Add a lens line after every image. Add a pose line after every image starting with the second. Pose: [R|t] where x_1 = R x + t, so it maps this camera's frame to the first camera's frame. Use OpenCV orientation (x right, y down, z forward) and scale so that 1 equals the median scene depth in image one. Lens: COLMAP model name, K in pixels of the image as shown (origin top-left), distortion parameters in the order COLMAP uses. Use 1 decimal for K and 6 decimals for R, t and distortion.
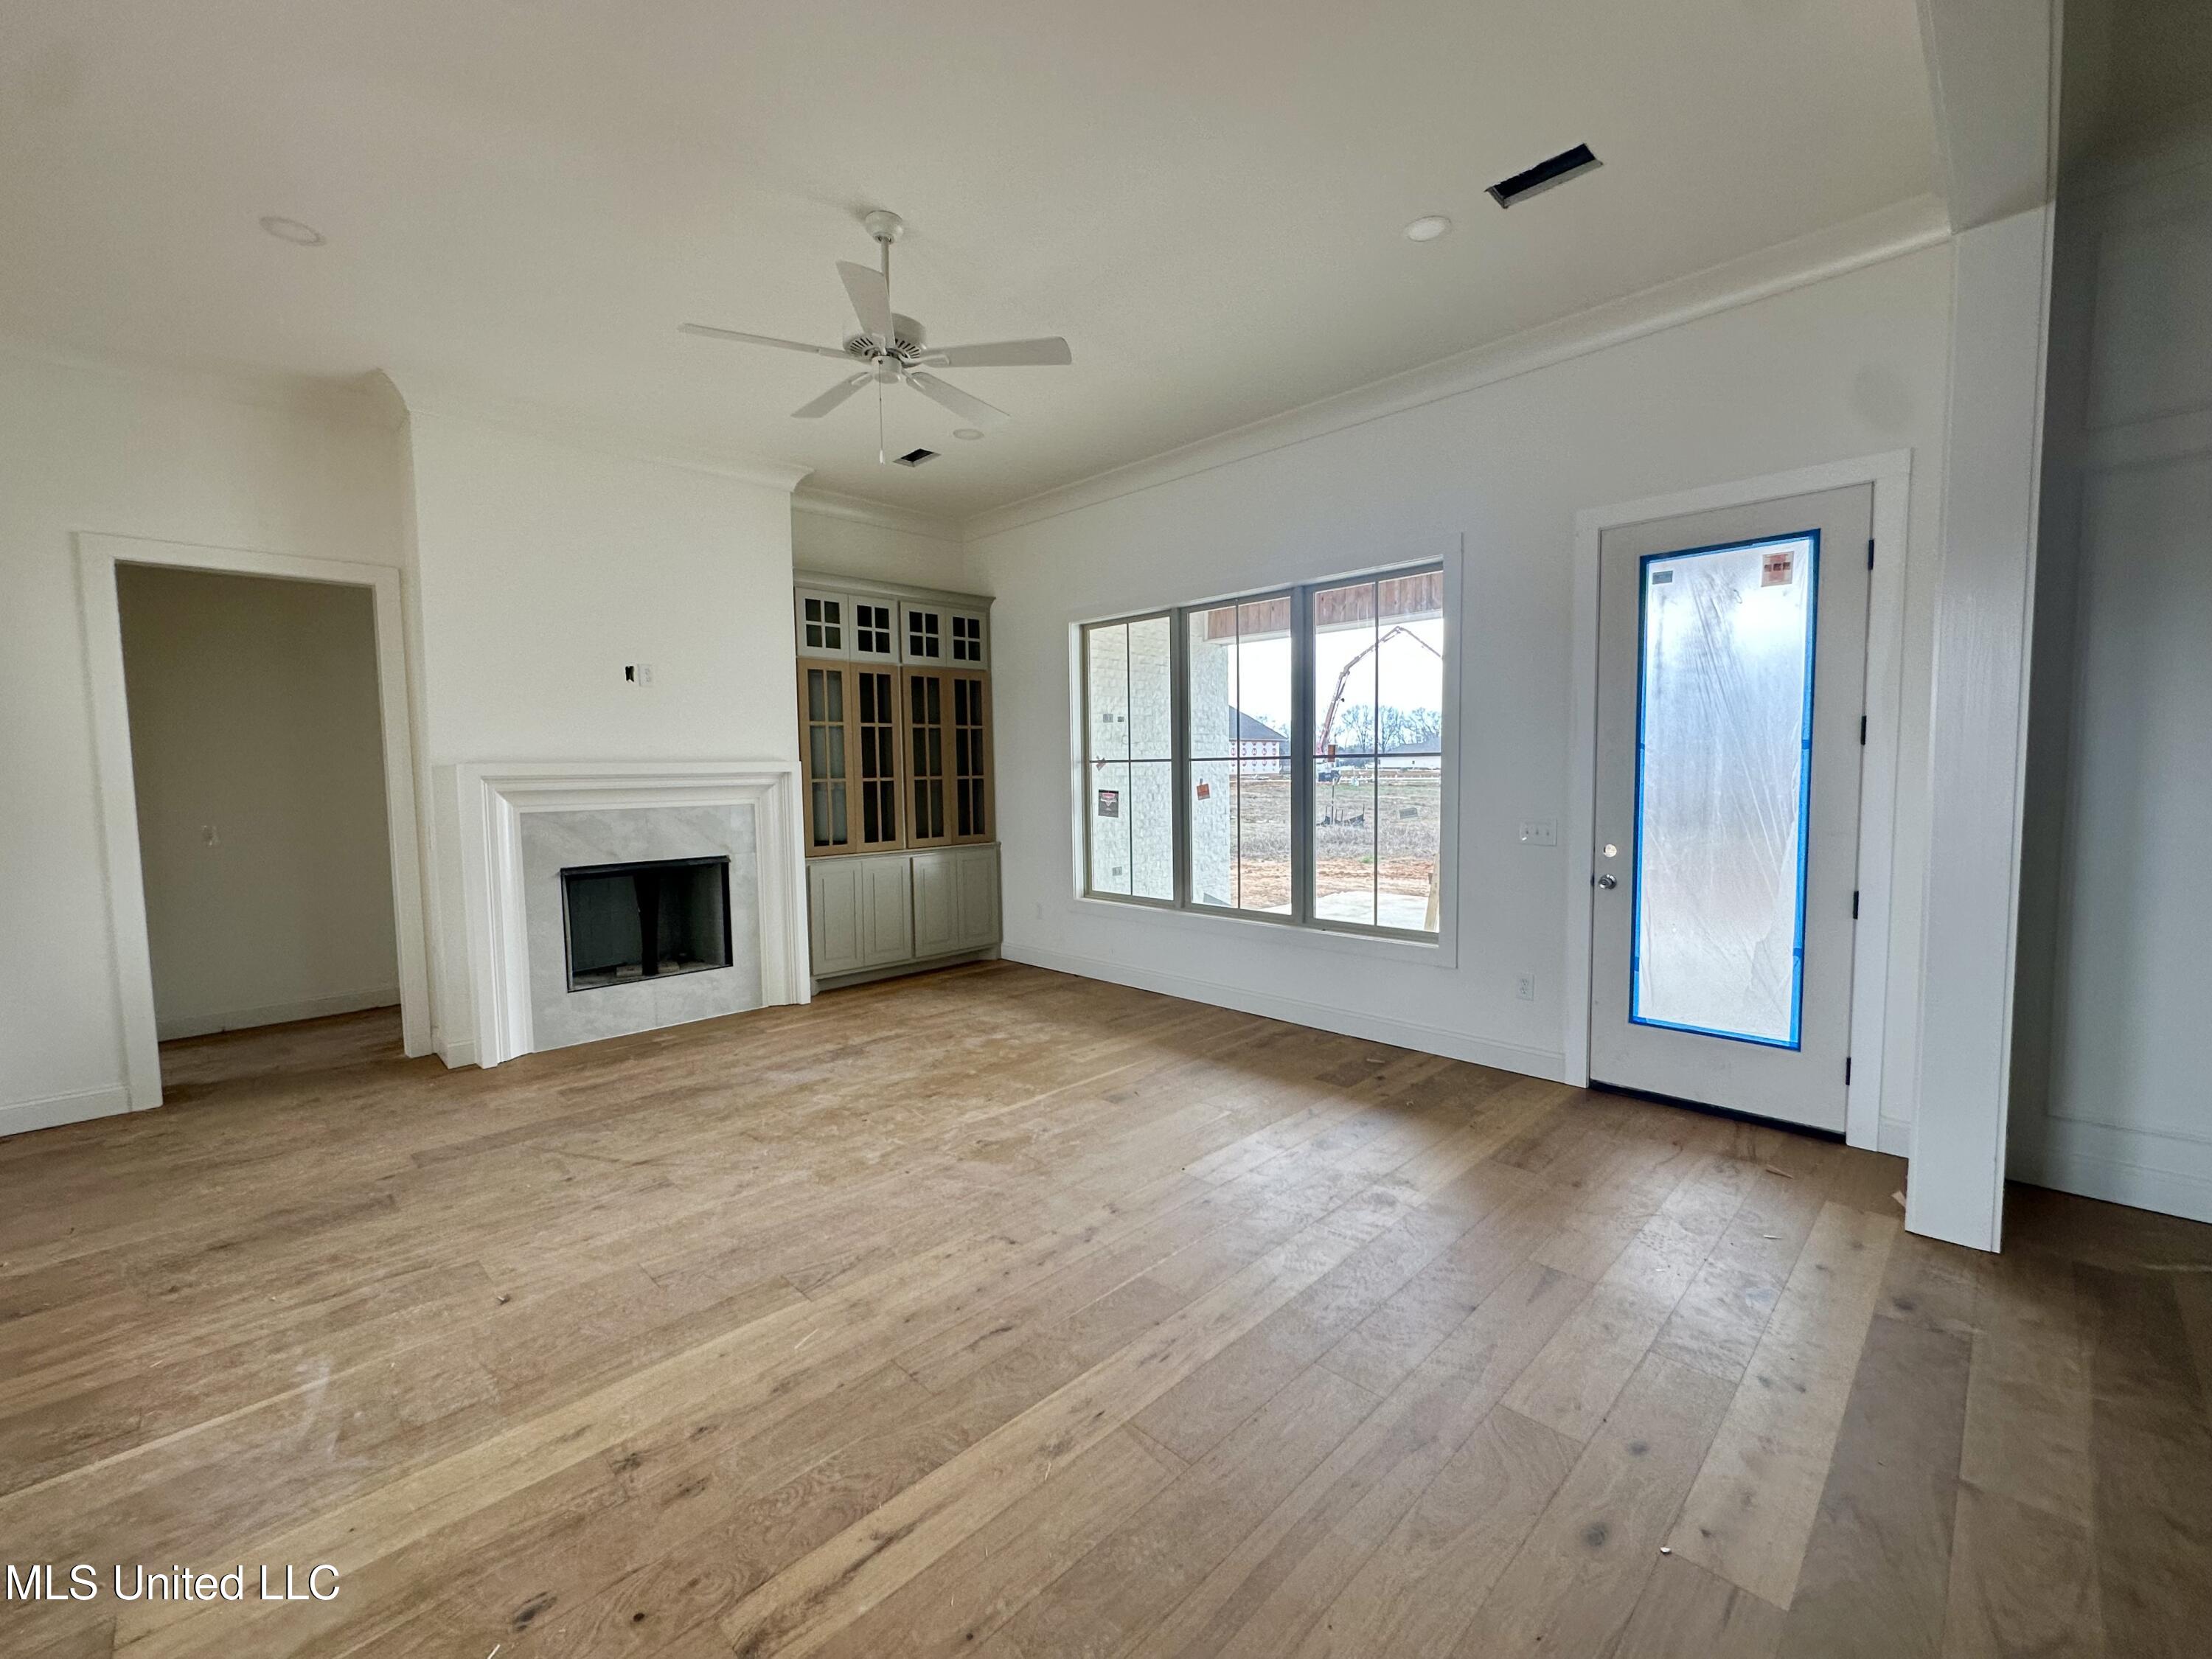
lens RADIAL K [[918.0, 0, 1106.0], [0, 918.0, 829.5], [0, 0, 1]] dist [-0.002142, 0.000326]
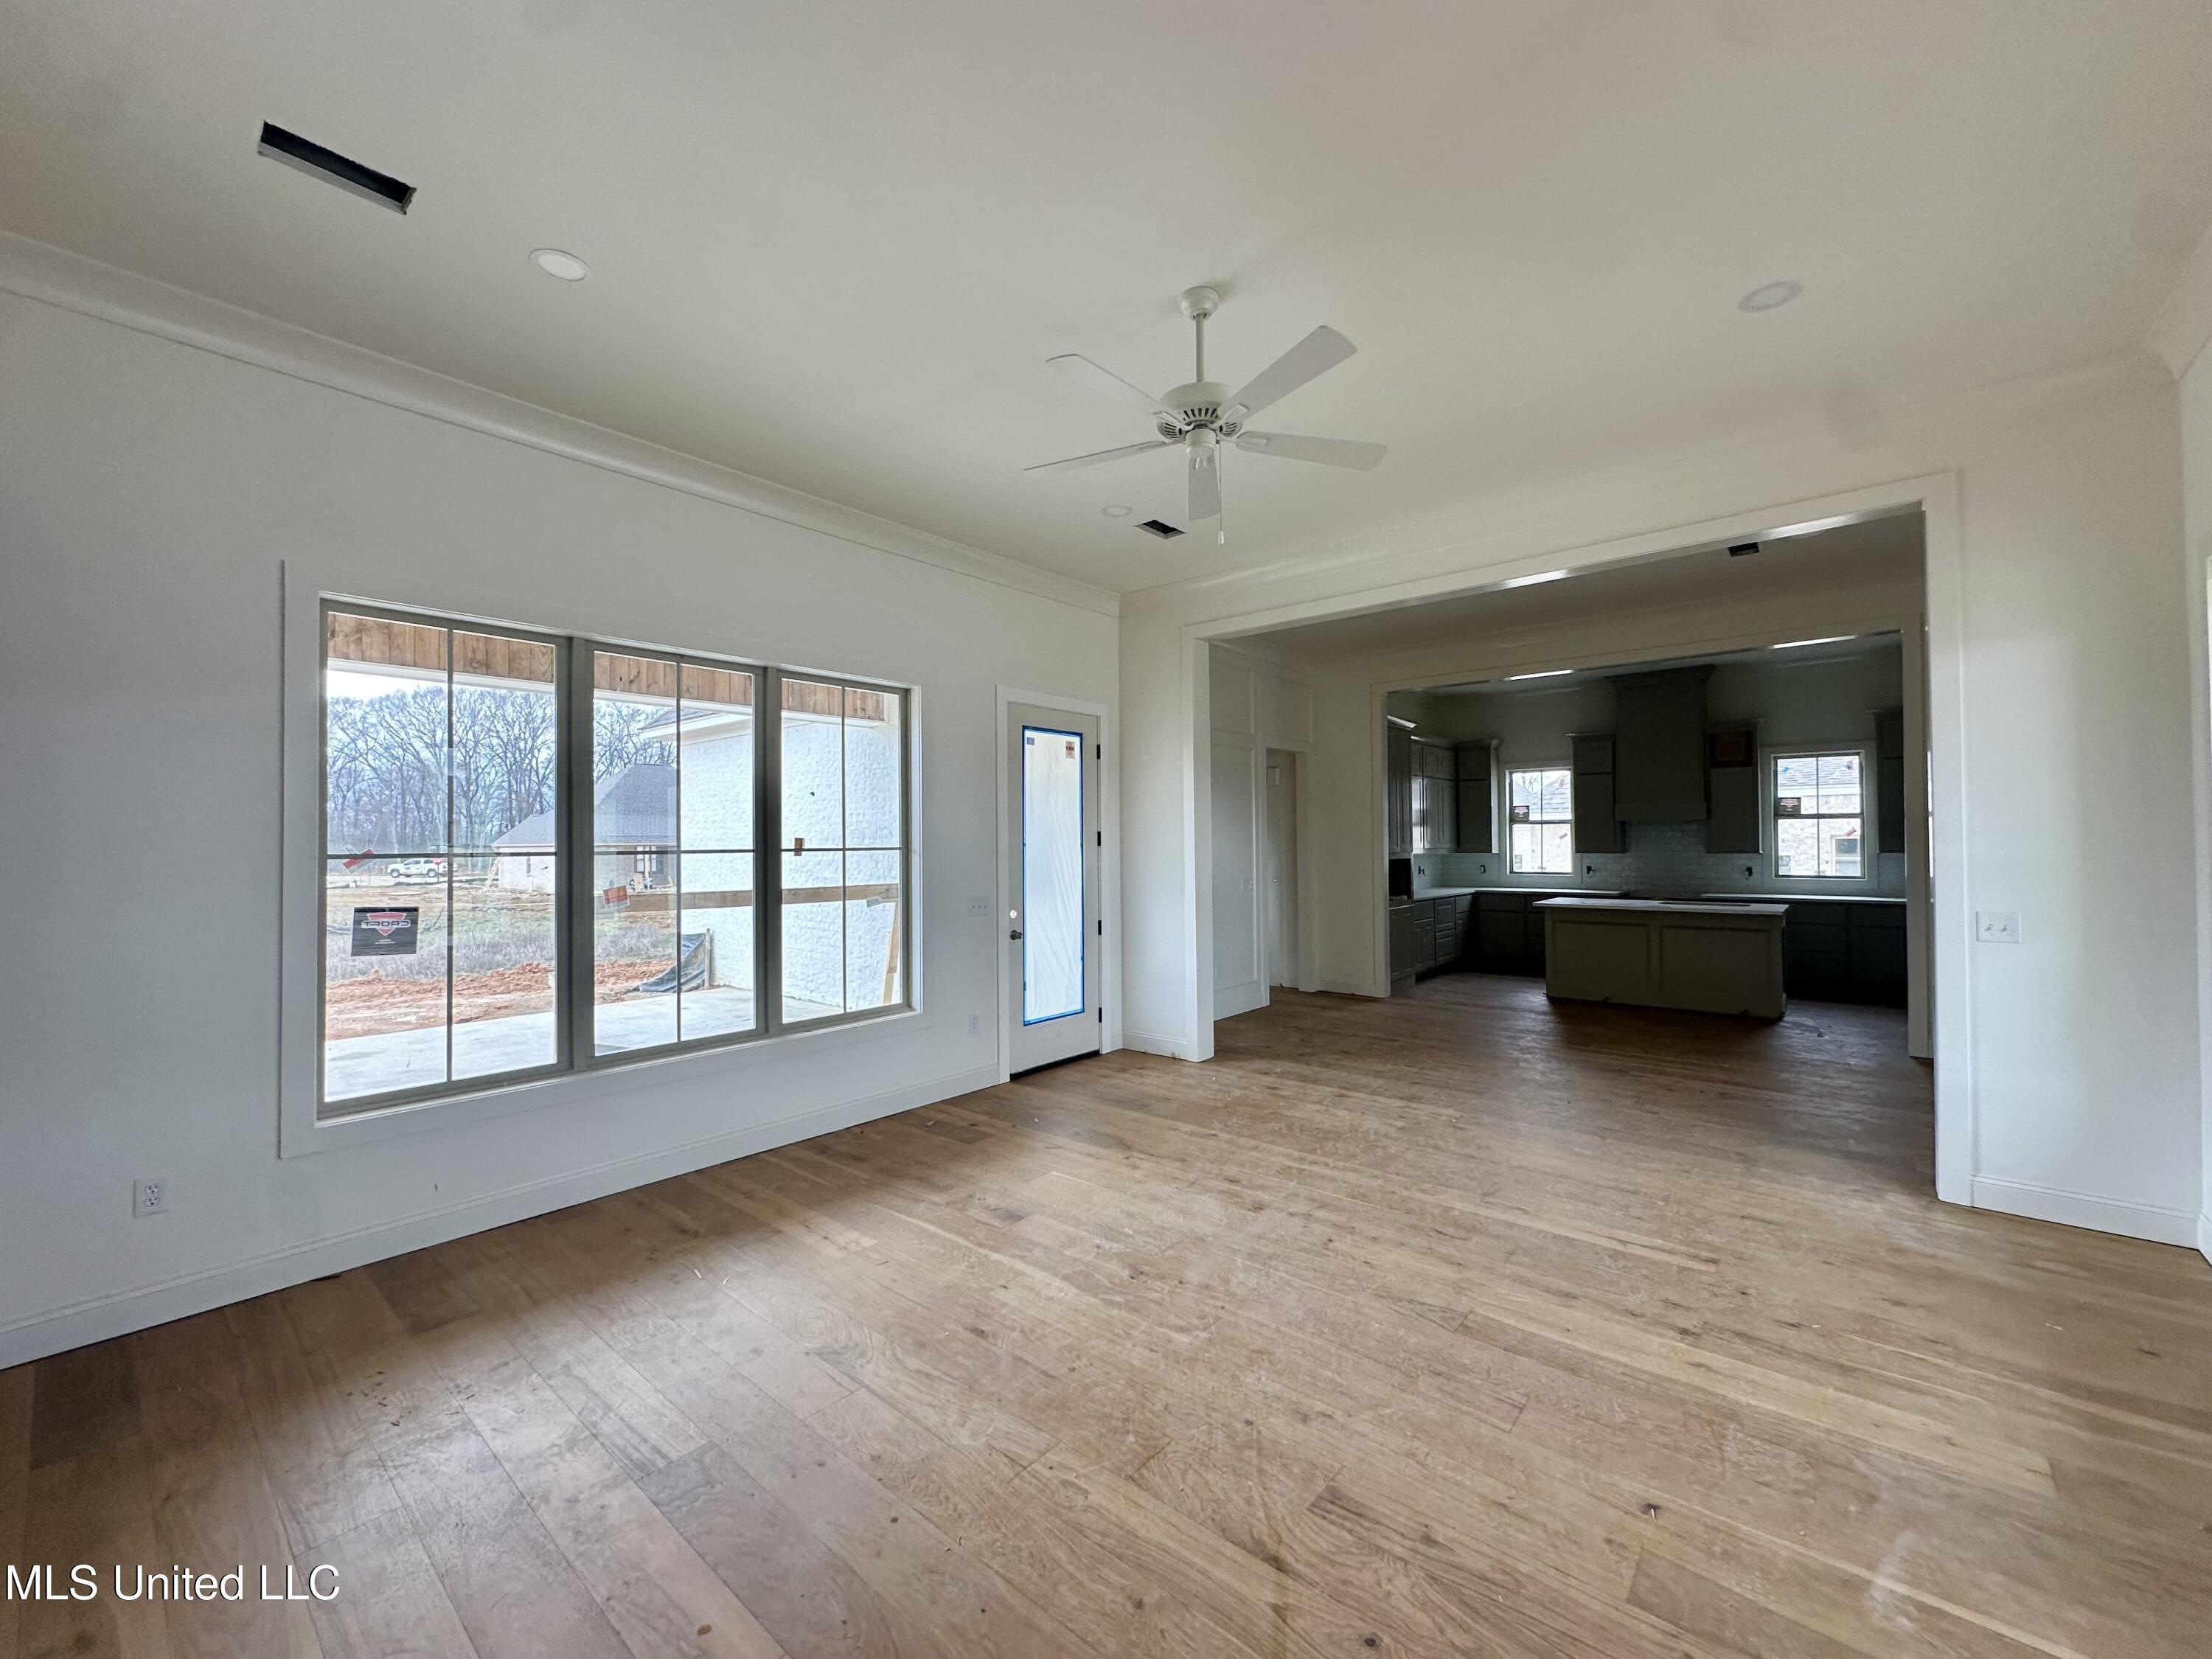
lens RADIAL K [[888.1, 0, 1106.0], [0, 888.1, 829.5], [0, 0, 1]] dist [0.001853, 0.000440]
pose [[-0.086782, 0.029462, 0.995792, -0.736997], [0.076593, 0.996801, -0.022817, -0.056470], [-0.993279, 0.074291, -0.088761, 0.782124]]
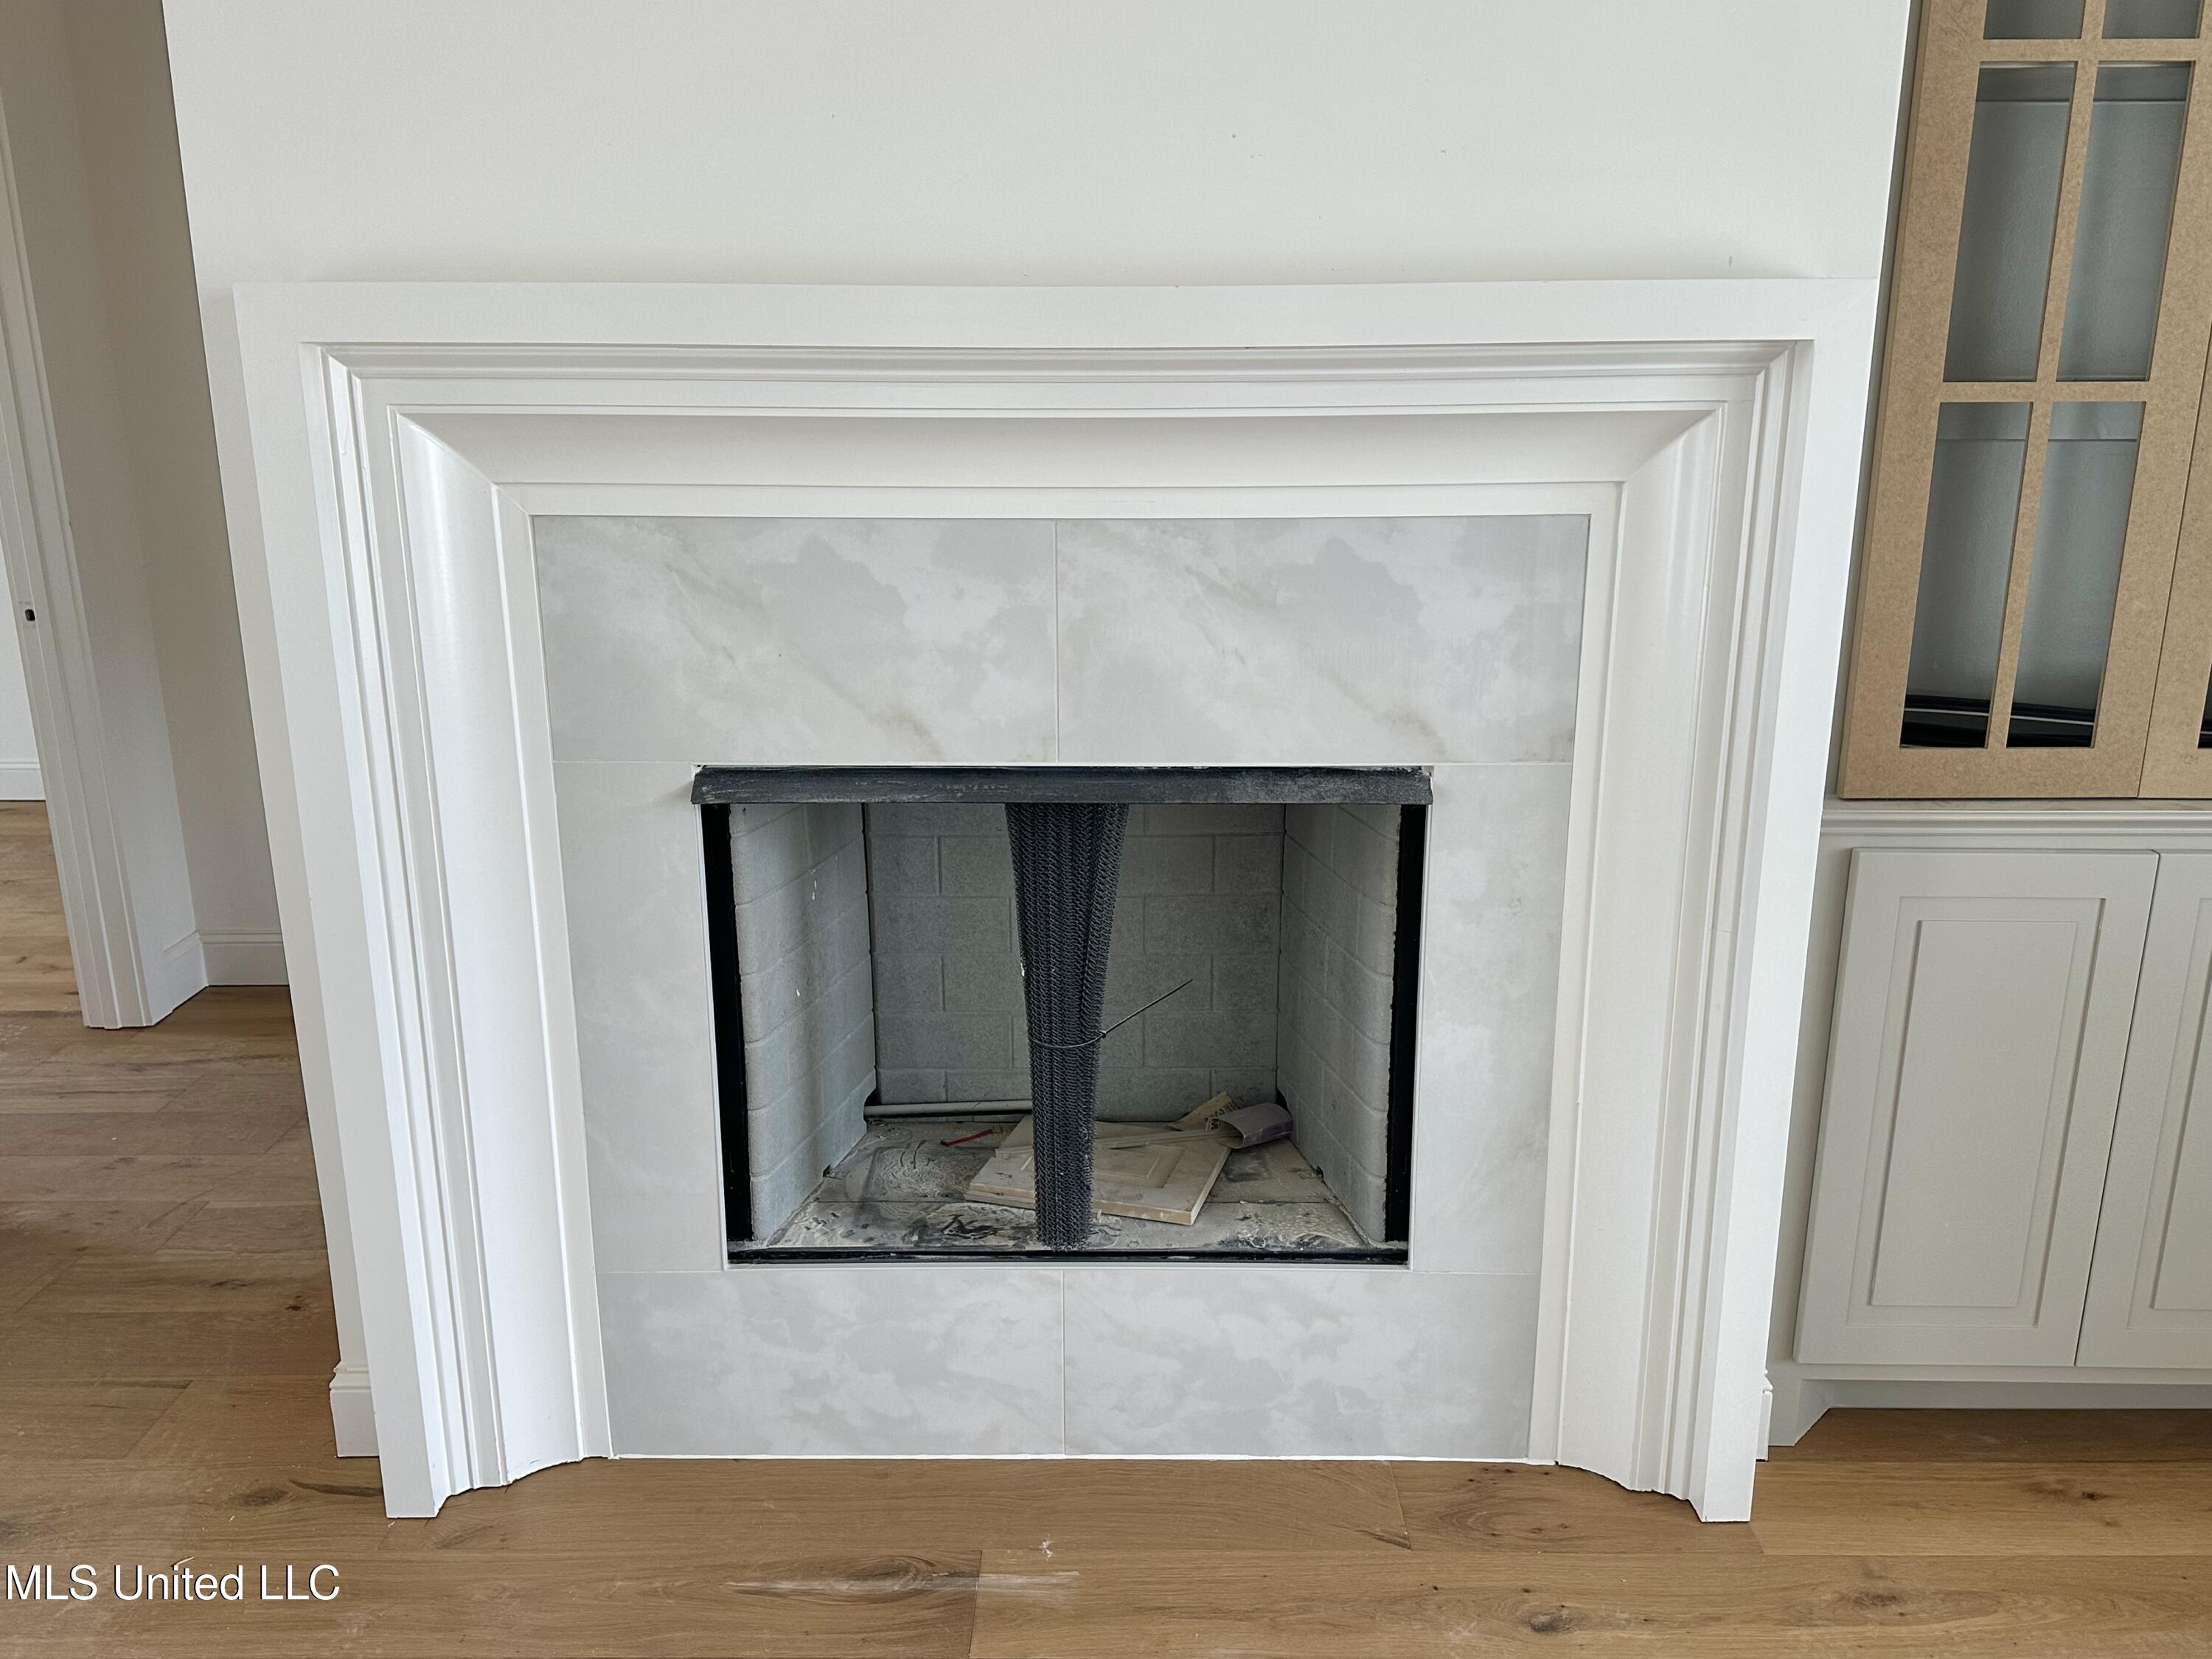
lens RADIAL K [[1733.7, 0, 1106.0], [0, 1733.7, 829.5], [0, 0, 1]] dist [0.119406, -0.180418]
pose [[0.705959, 0.198380, -0.679902, -0.222239], [-0.054643, 0.972366, 0.226977, -0.047804], [0.706141, -0.123085, 0.697291, 0.765779]]
